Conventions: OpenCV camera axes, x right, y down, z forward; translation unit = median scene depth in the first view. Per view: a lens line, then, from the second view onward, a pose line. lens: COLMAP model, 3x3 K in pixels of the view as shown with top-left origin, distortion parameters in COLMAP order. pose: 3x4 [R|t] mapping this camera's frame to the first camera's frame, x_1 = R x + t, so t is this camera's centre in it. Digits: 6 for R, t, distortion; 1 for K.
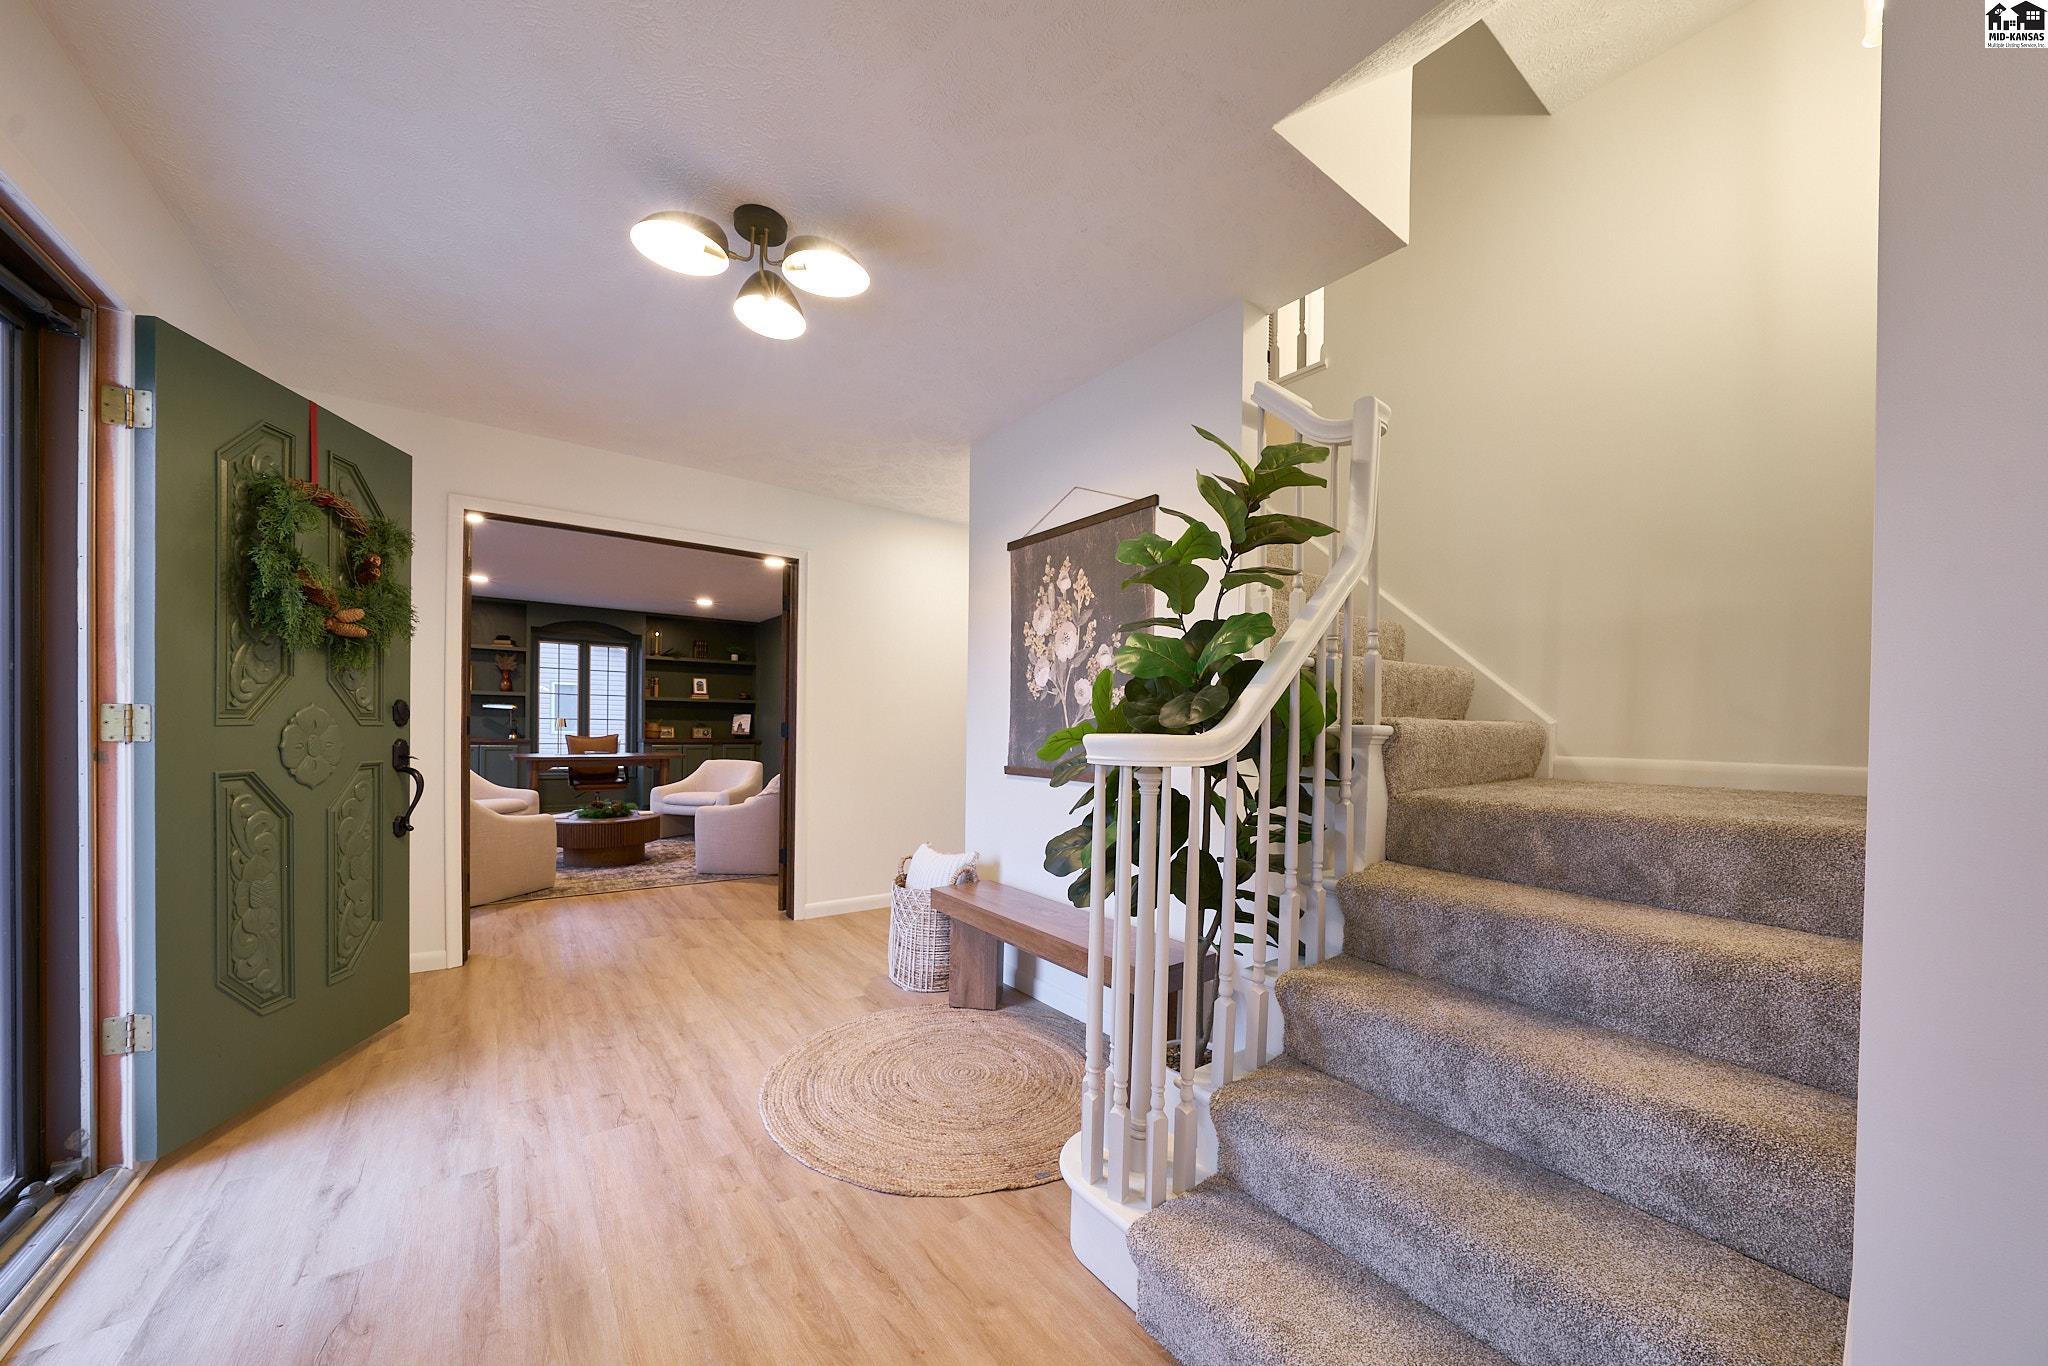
lens RADIAL K [[711.7, 0, 993.8], [0, 711.7, 739.2], [0, 0, 1]] dist [-0.001983, -0.000056]
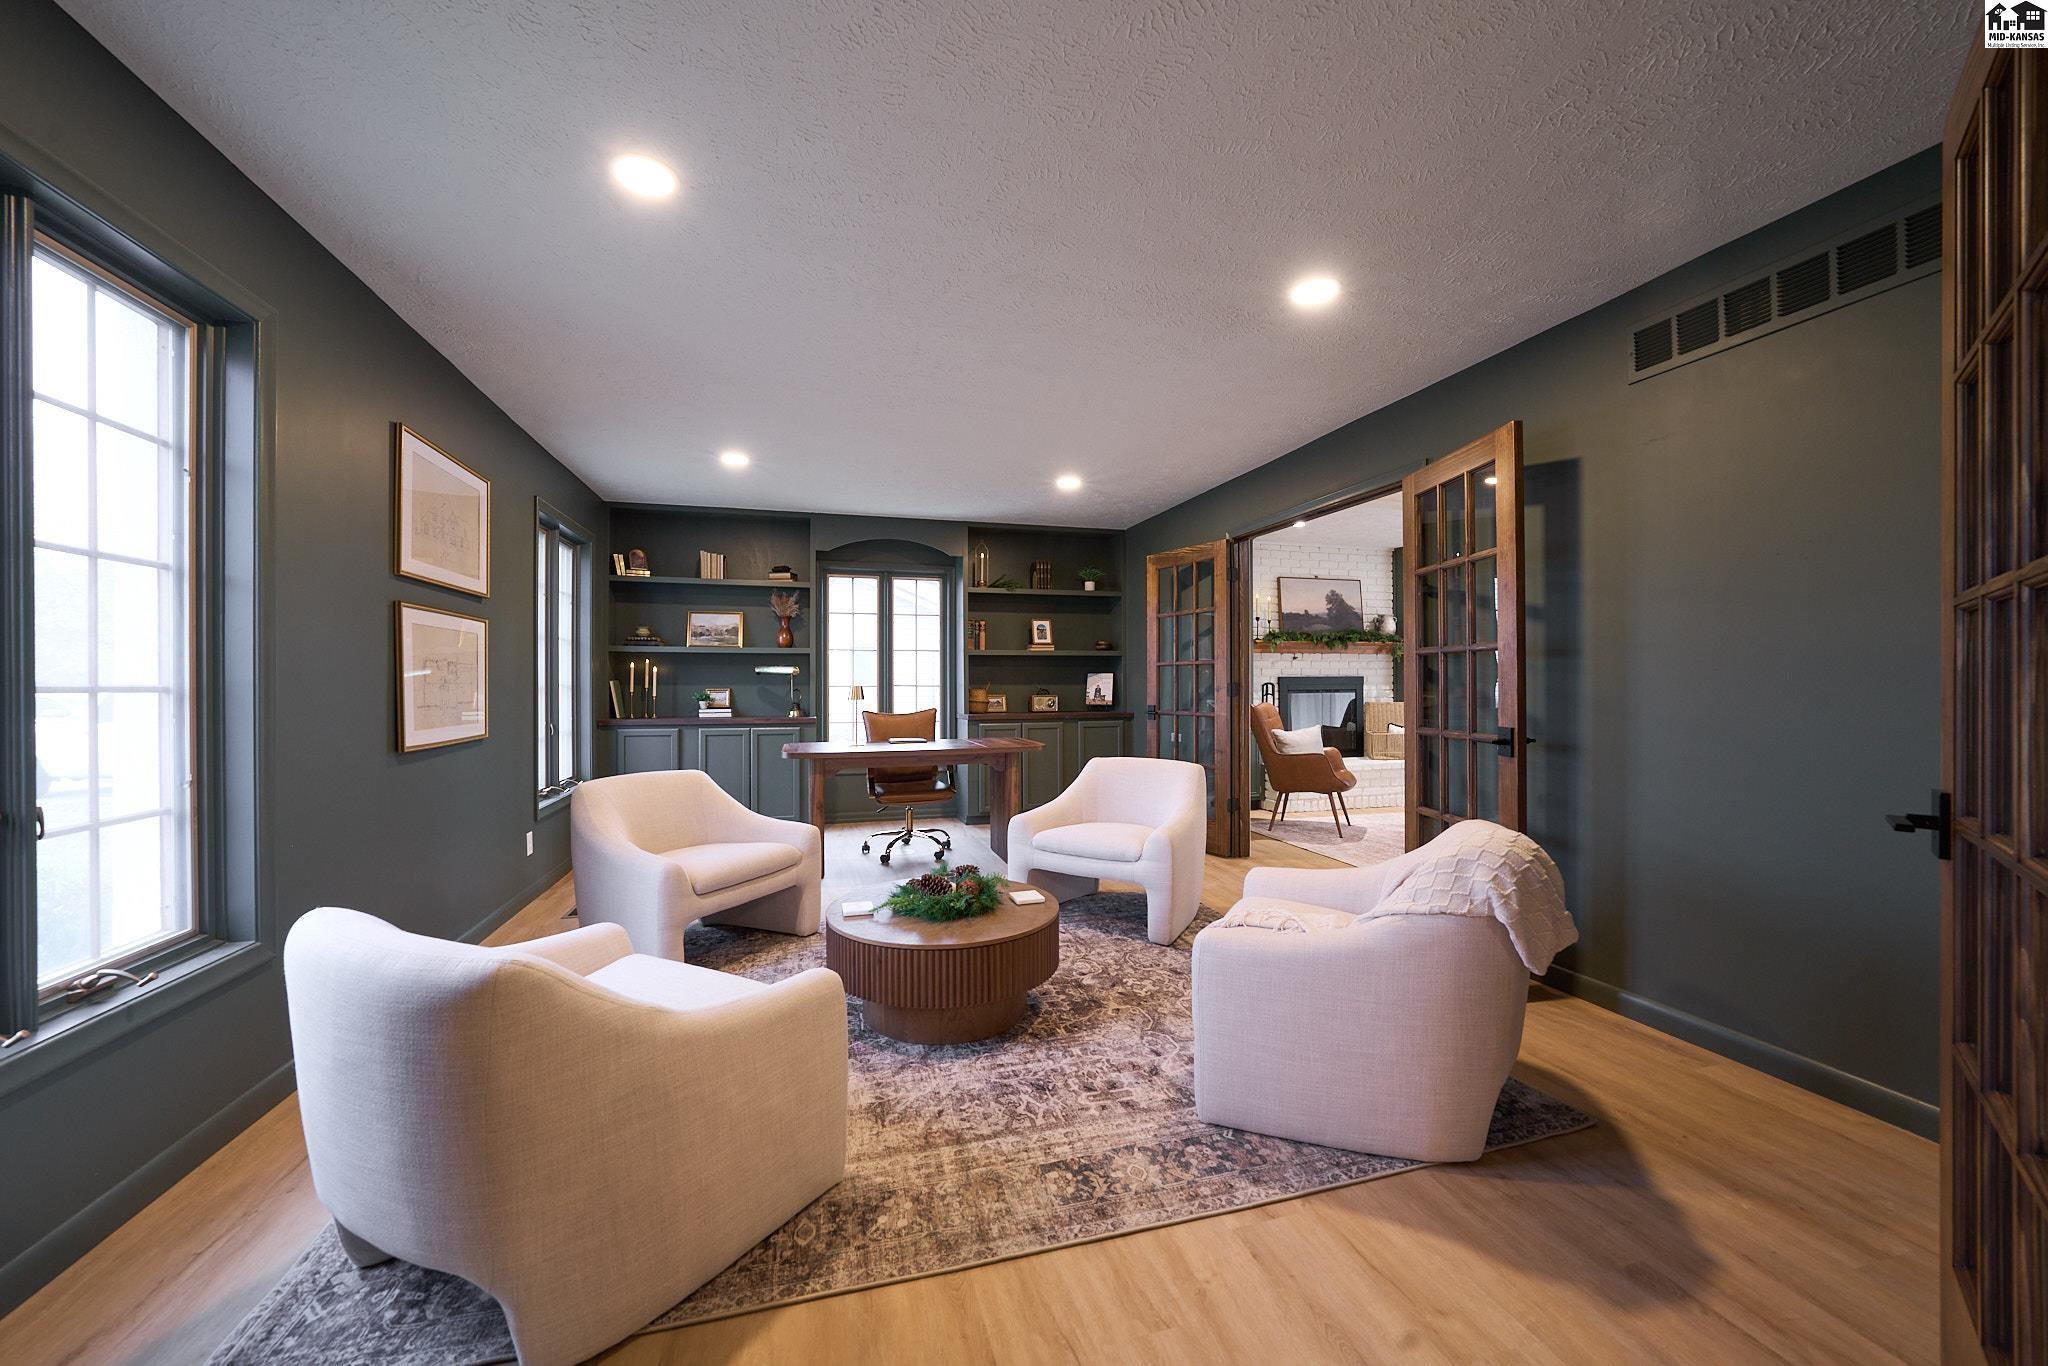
lens RADIAL K [[805.9, 0, 1026.3], [0, 805.9, 680.4], [0, 0, 1]] dist [-0.010202, 0.002669]
pose [[0.943505, -0.021111, -0.330685, -0.195639], [0.013617, 0.999596, -0.024964, -0.012573], [0.331079, 0.019051, 0.943411, 0.319590]]
